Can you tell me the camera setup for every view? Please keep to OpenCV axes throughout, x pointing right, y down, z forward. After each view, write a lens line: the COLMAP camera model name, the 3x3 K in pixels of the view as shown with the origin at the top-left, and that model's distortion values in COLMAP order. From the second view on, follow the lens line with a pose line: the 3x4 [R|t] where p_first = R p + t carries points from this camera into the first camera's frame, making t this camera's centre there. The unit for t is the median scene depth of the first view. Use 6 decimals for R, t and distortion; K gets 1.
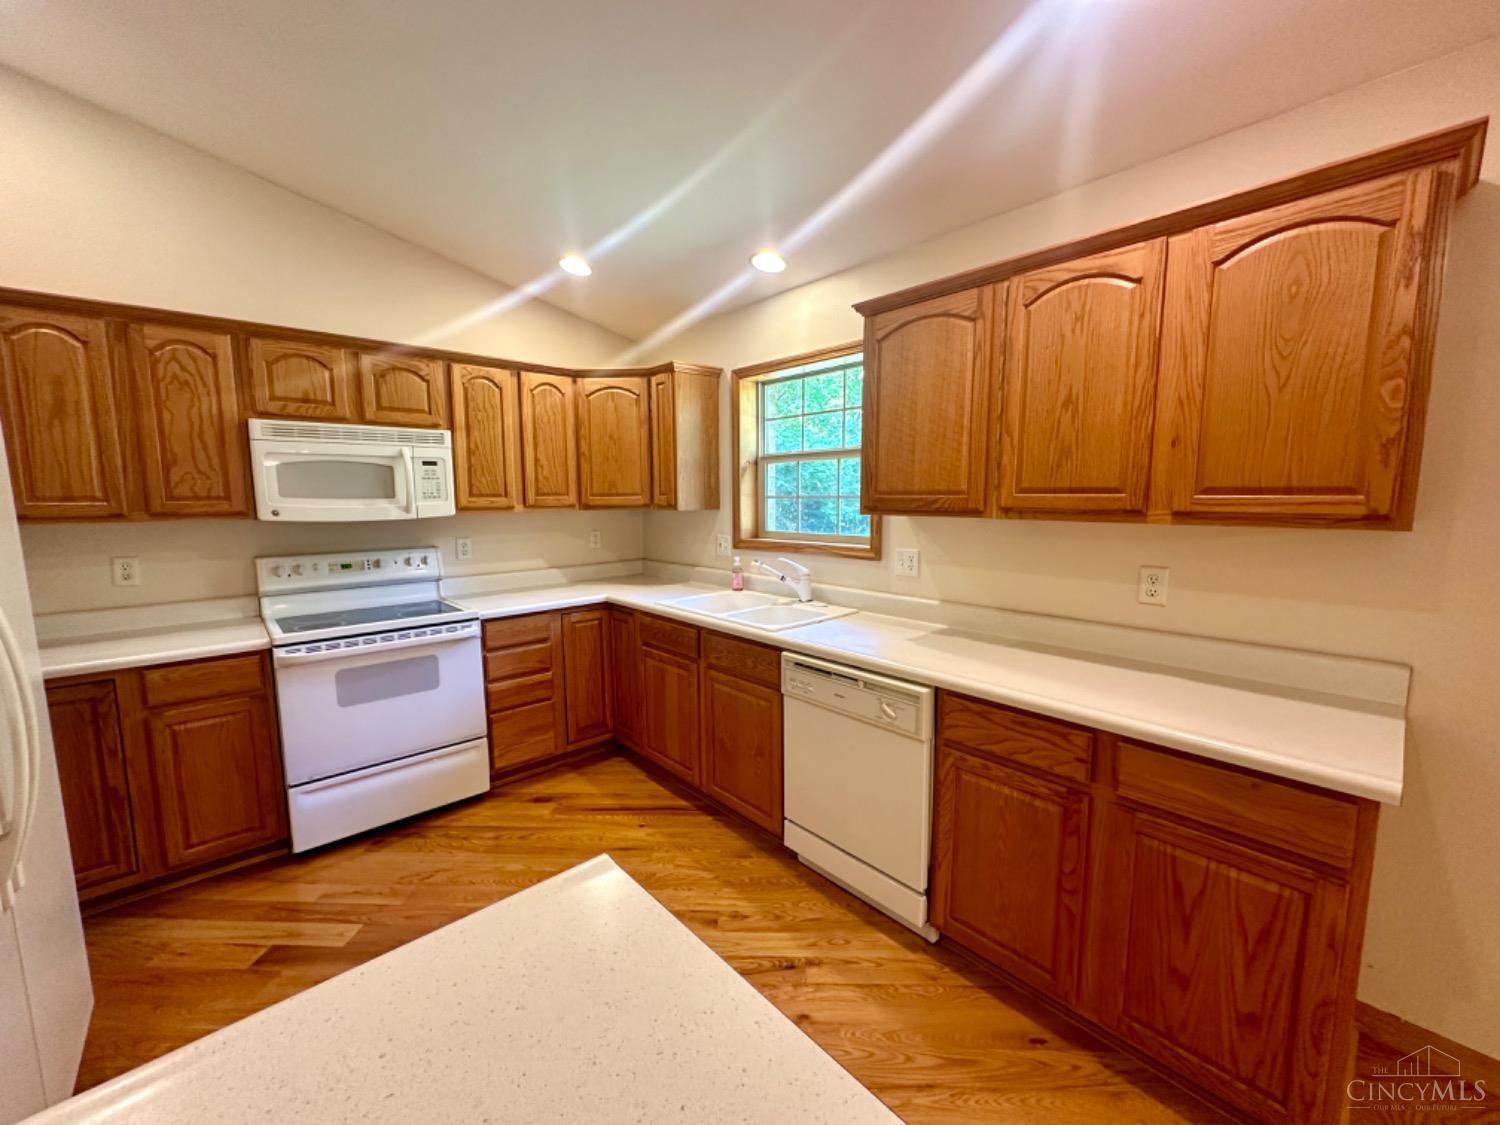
lens RADIAL K [[598.7, 0, 751.4], [0, 598.7, 562.8], [0, 0, 1]] dist [-0.002980, 0.000139]
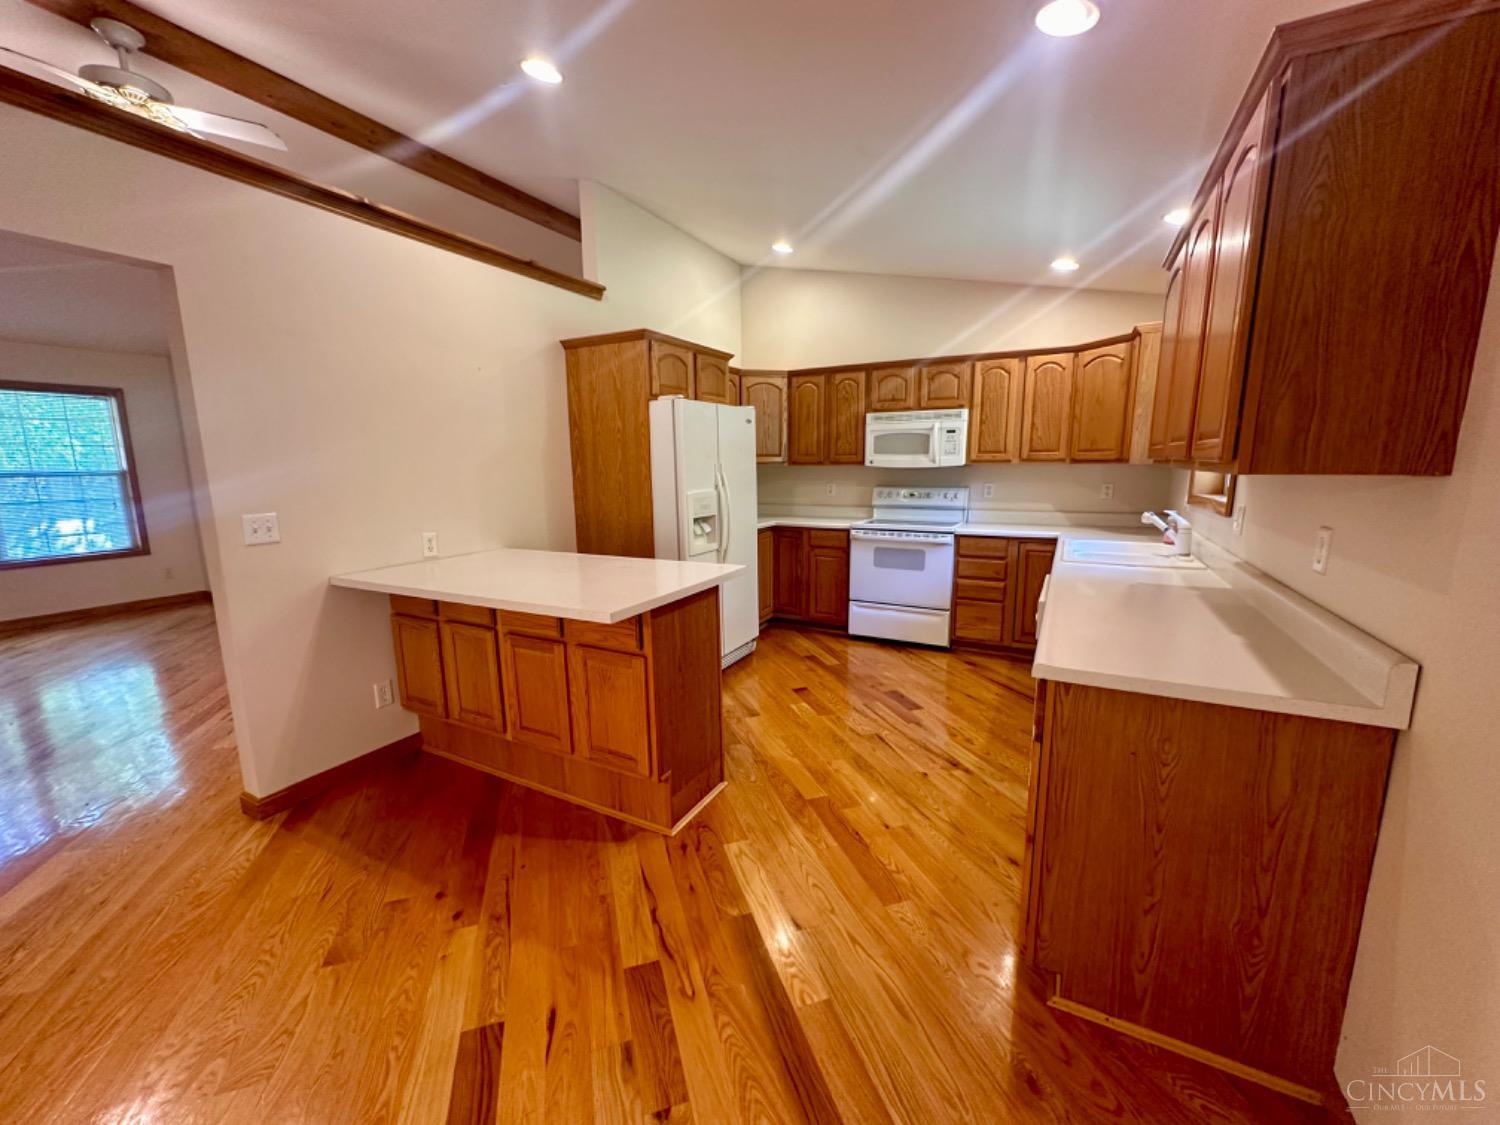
lens RADIAL K [[598.7, 0, 753.3], [0, 598.7, 566.2], [0, 0, 1]] dist [-0.002980, 0.000139]
pose [[0.342026, 0.158291, -0.926263, 0.803684], [-0.103868, 0.986038, 0.130152, 0.031152], [0.933932, 0.051694, 0.353692, -0.013732]]
